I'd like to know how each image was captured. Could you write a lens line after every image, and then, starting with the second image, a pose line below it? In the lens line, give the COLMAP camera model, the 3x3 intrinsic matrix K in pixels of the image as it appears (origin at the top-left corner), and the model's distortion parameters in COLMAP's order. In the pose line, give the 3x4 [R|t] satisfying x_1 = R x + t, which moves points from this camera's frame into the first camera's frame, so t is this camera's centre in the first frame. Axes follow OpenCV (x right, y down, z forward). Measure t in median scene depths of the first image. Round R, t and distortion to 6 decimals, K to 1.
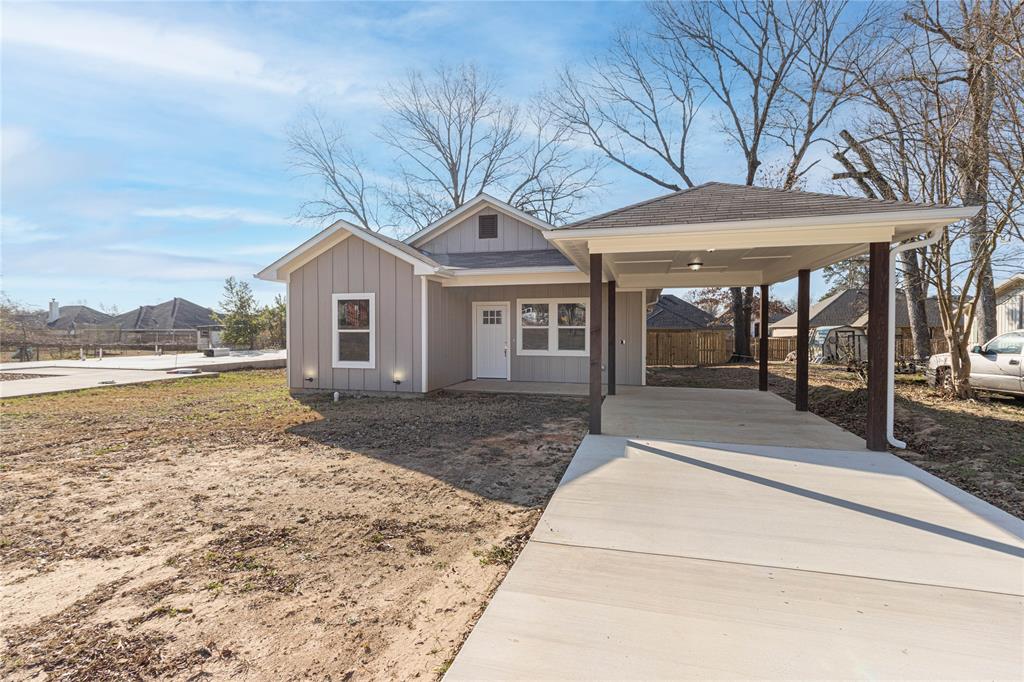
lens RADIAL K [[477.3, 0, 516.3], [0, 477.3, 330.5], [0, 0, 1]] dist [0.000873, 0.001149]
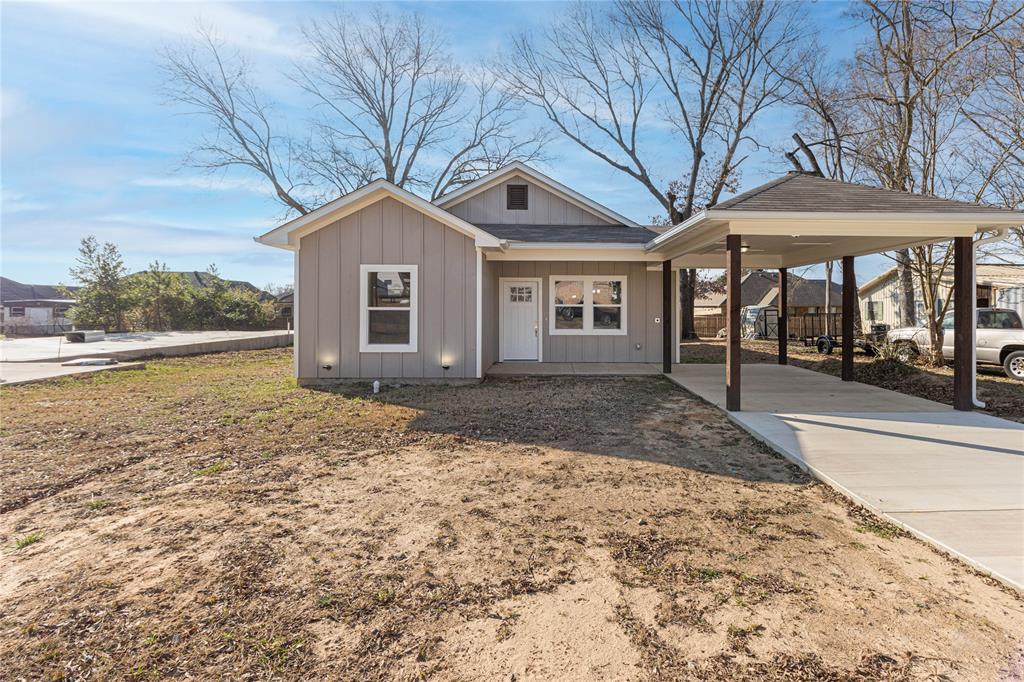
lens RADIAL K [[509.6, 0, 512.2], [0, 509.6, 297.4], [0, 0, 1]] dist [0.000495, 0.000251]
pose [[0.955153, 0.009518, 0.295961, -0.392003], [-0.003147, 0.999753, -0.021994, 0.000228], [-0.296097, 0.020076, 0.954947, 0.062739]]
